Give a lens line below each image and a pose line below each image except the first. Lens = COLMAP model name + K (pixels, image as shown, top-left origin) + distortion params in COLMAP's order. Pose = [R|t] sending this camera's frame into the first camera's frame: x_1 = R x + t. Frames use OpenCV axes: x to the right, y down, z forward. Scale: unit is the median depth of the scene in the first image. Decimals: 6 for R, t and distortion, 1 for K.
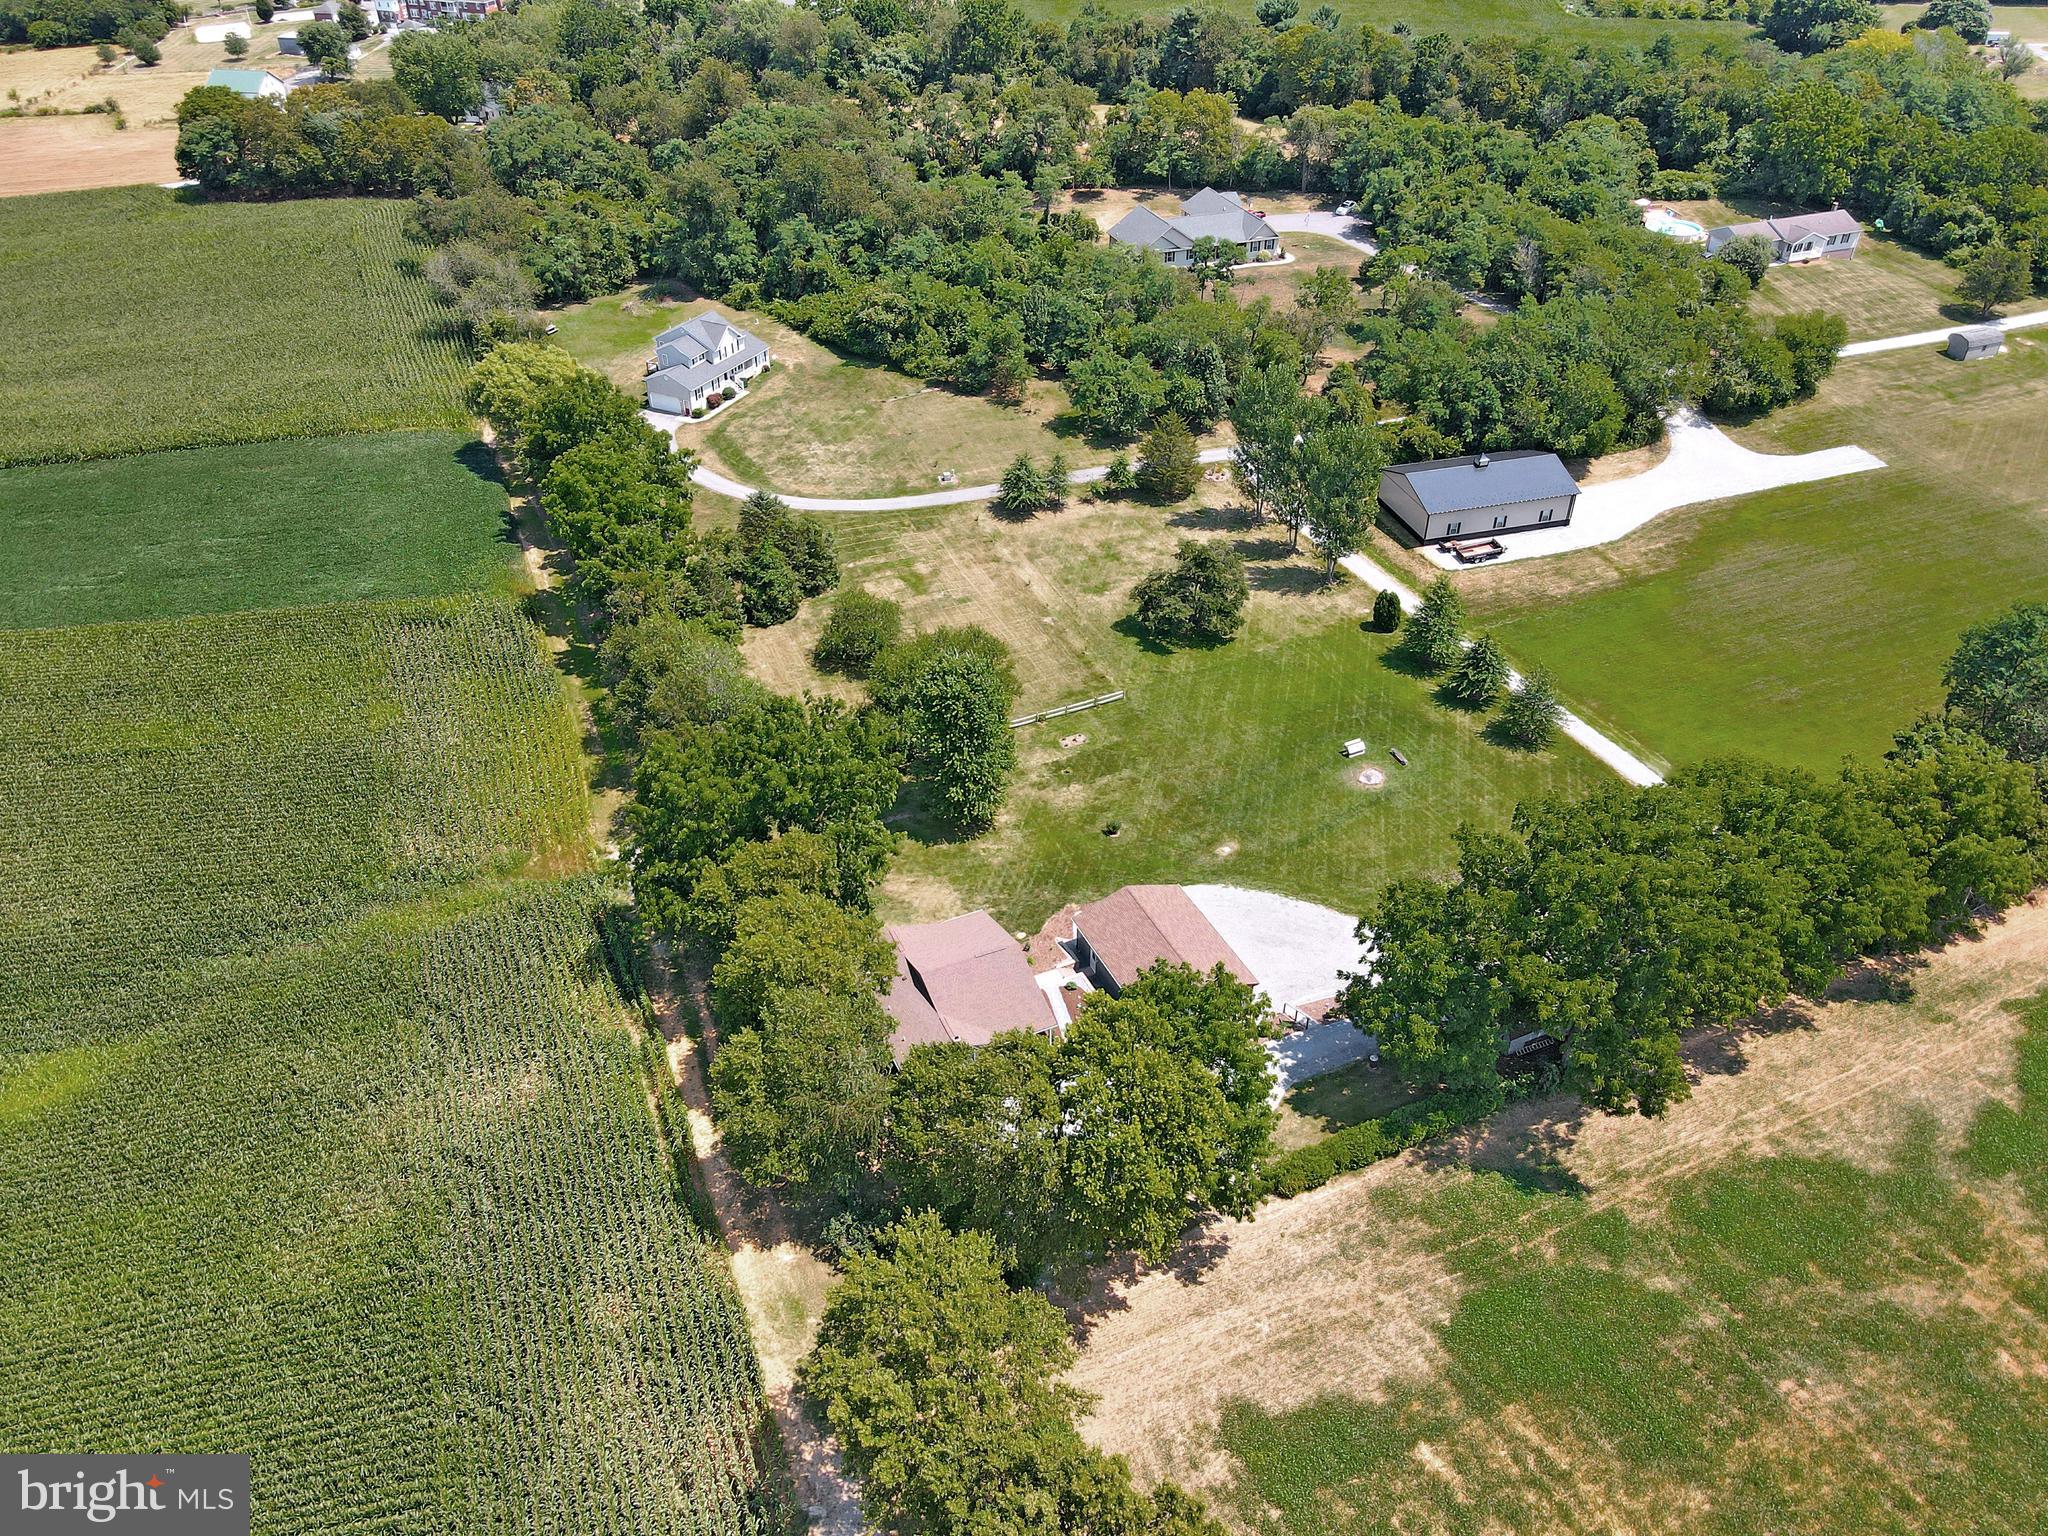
lens RADIAL K [[1508.5, 0, 1032.5], [0, 1508.5, 737.0], [0, 0, 1]] dist [0.014181, 0.009884]
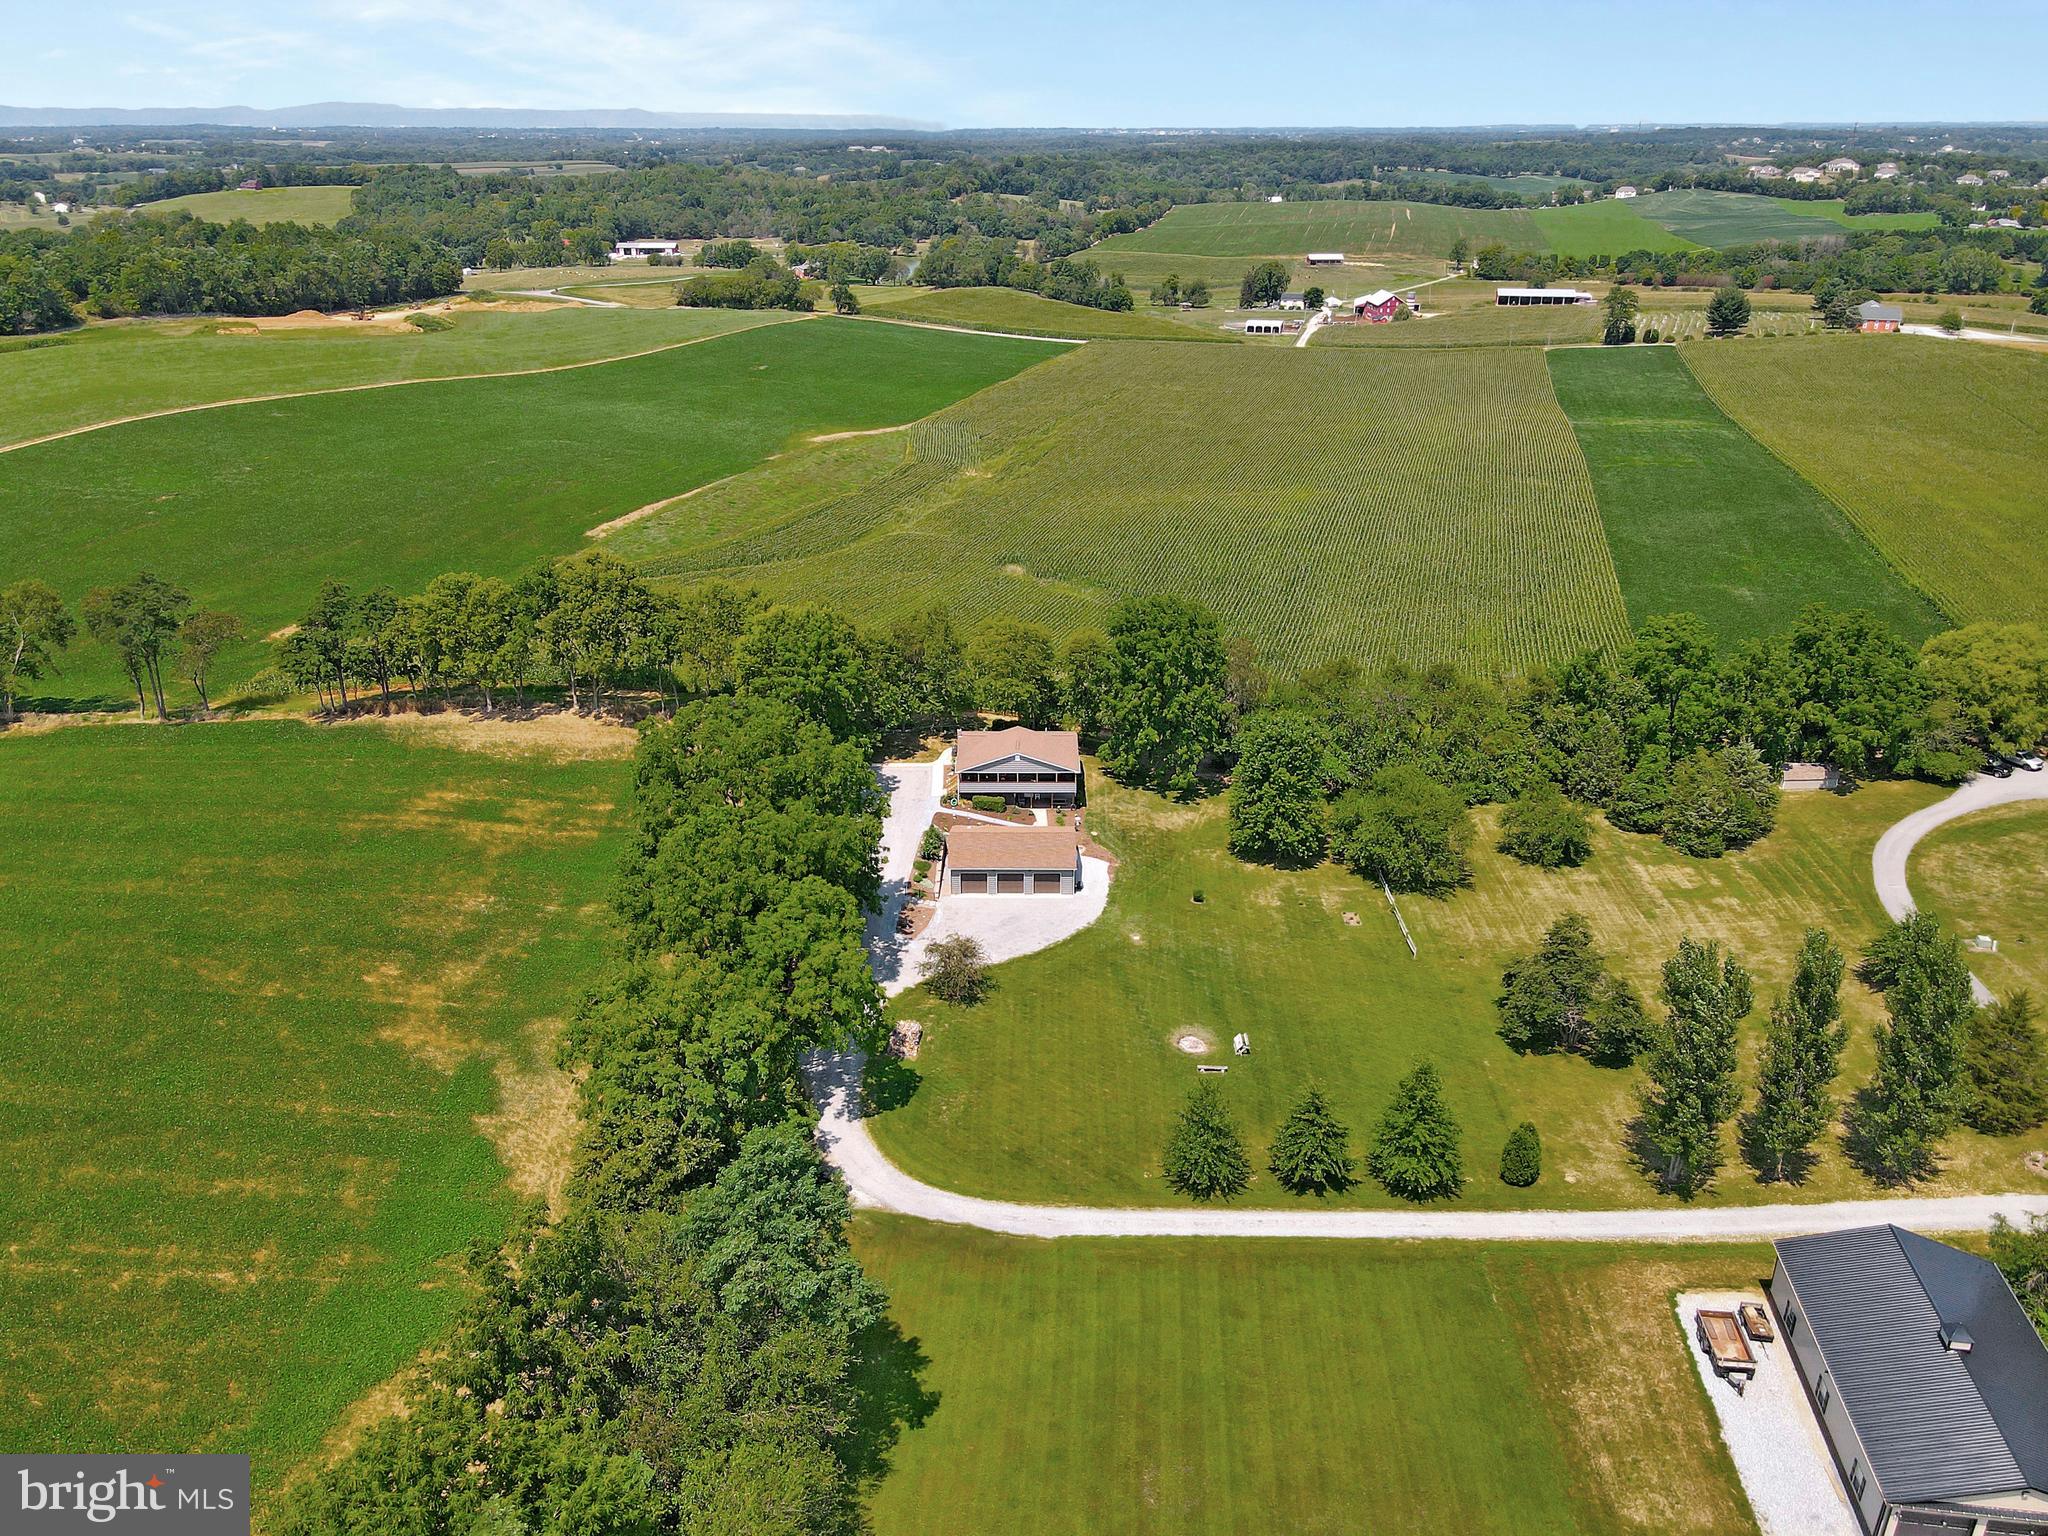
lens RADIAL K [[1508.5, 0, 1026.9], [0, 1508.5, 784.2], [0, 0, 1]] dist [0.014181, 0.009884]
pose [[-0.421606, 0.365107, -0.830027, 0.803972], [-0.522284, 0.650498, 0.551427, -0.434405], [0.741261, 0.665995, -0.083564, 0.767844]]
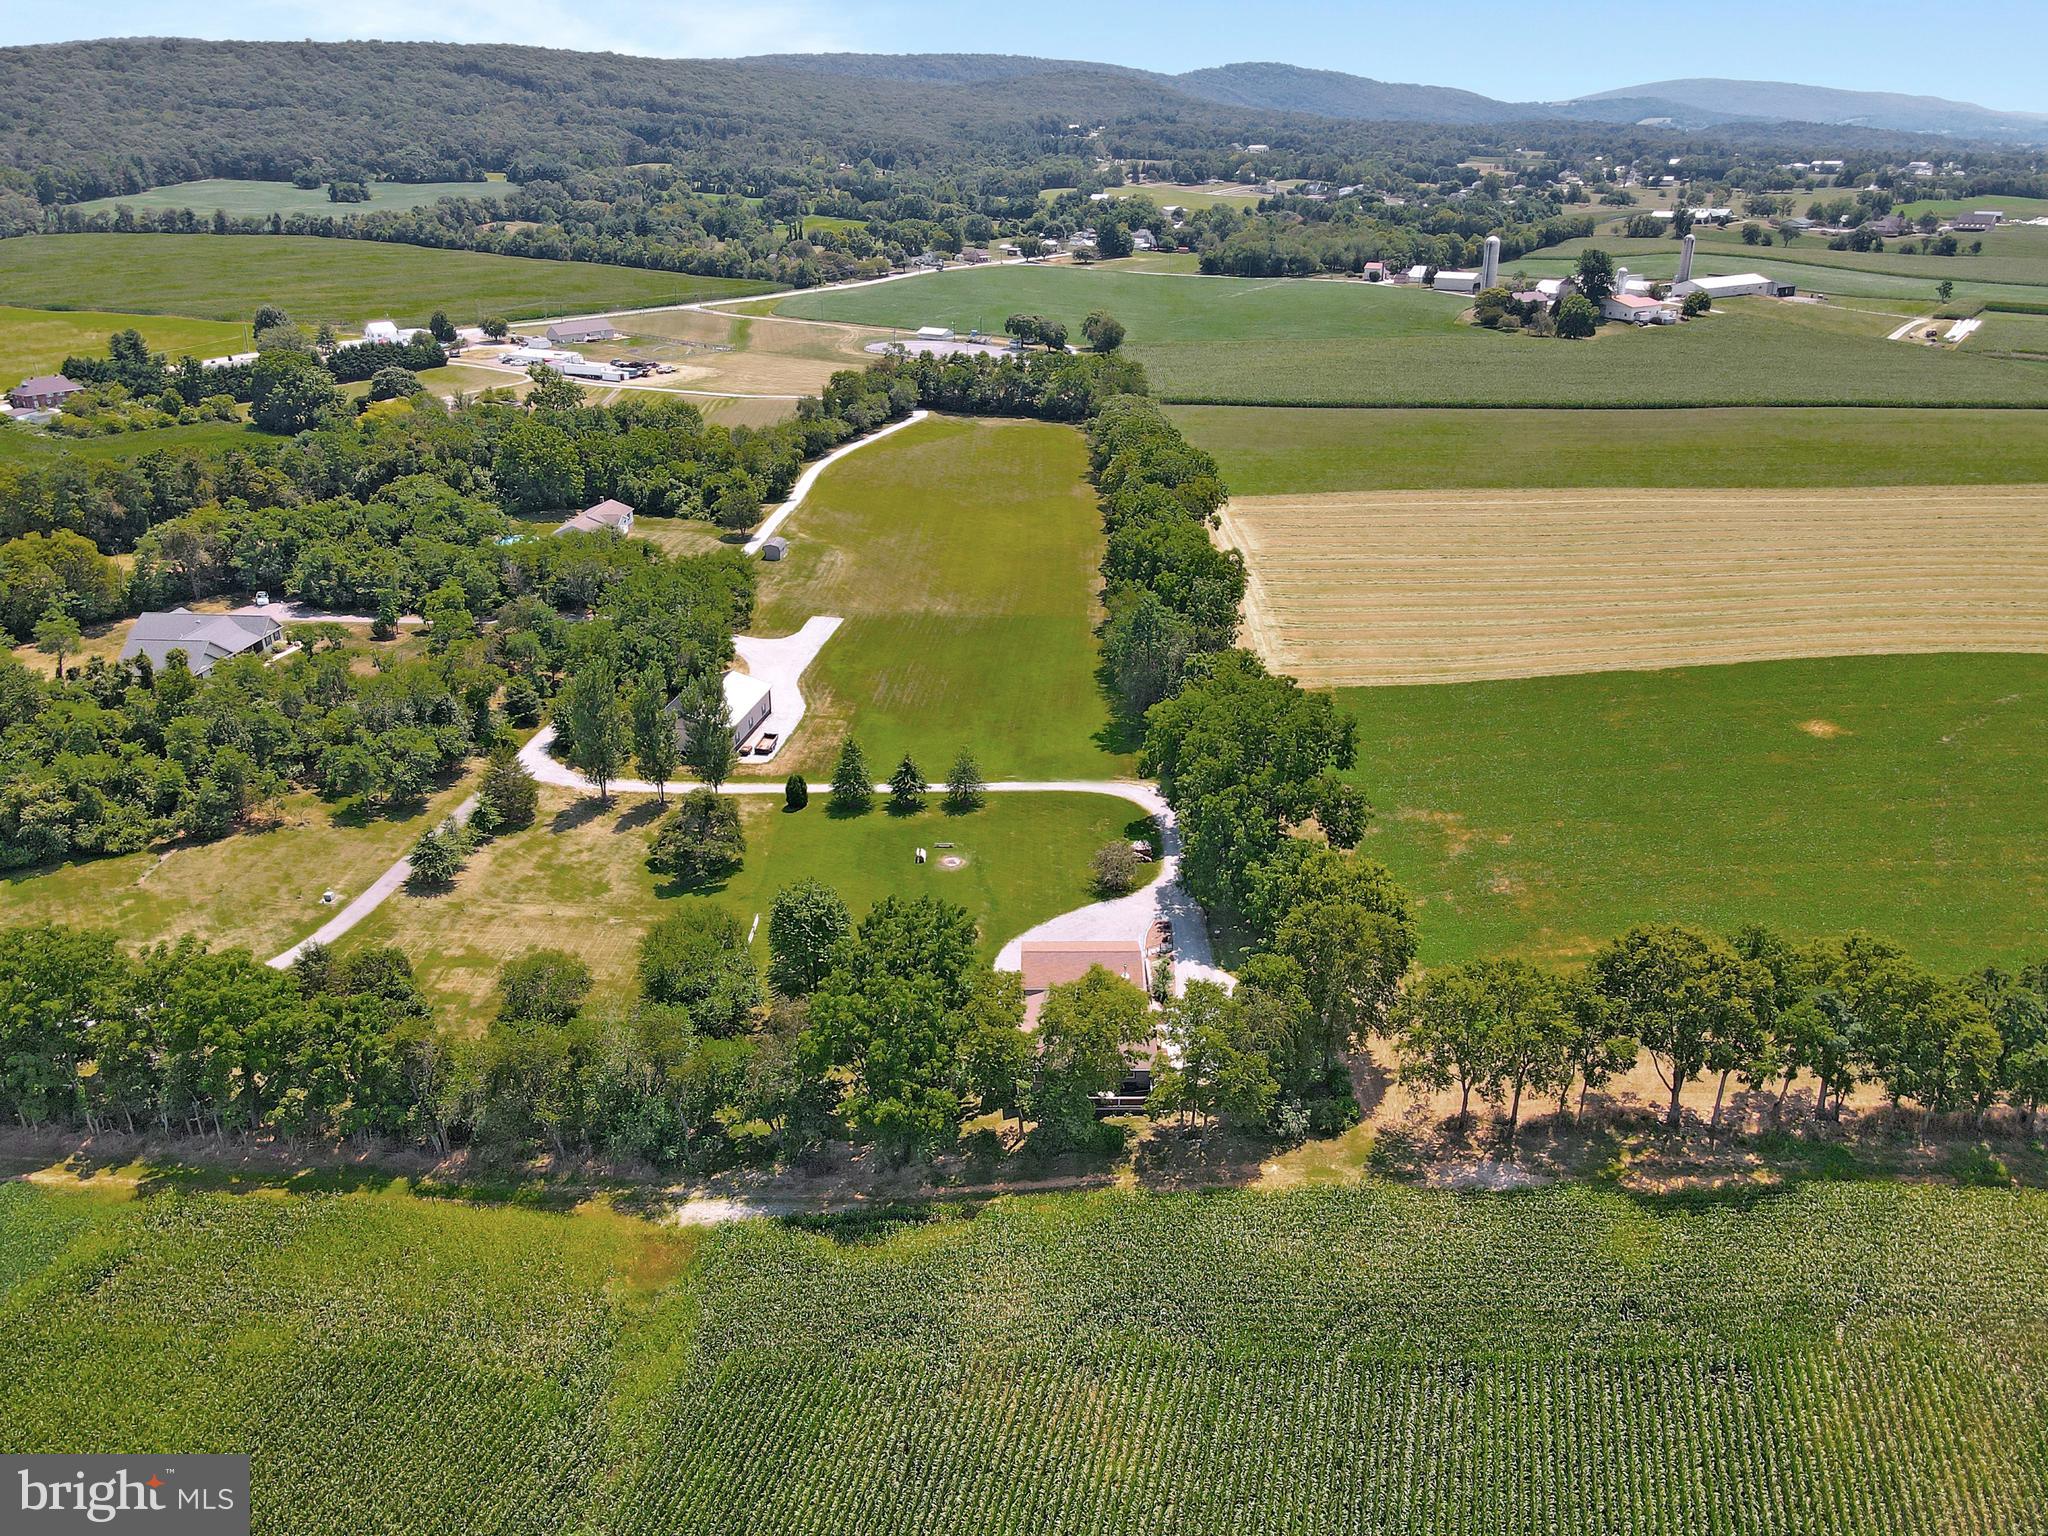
lens RADIAL K [[1508.5, 0, 1018.2], [0, 1508.5, 763.5], [0, 0, 1]] dist [0.014181, 0.009884]
pose [[0.427181, -0.348653, 0.834241, -0.714239], [0.525024, 0.846825, 0.085068, -0.111282], [-0.736116, 0.401657, 0.544799, 0.163584]]
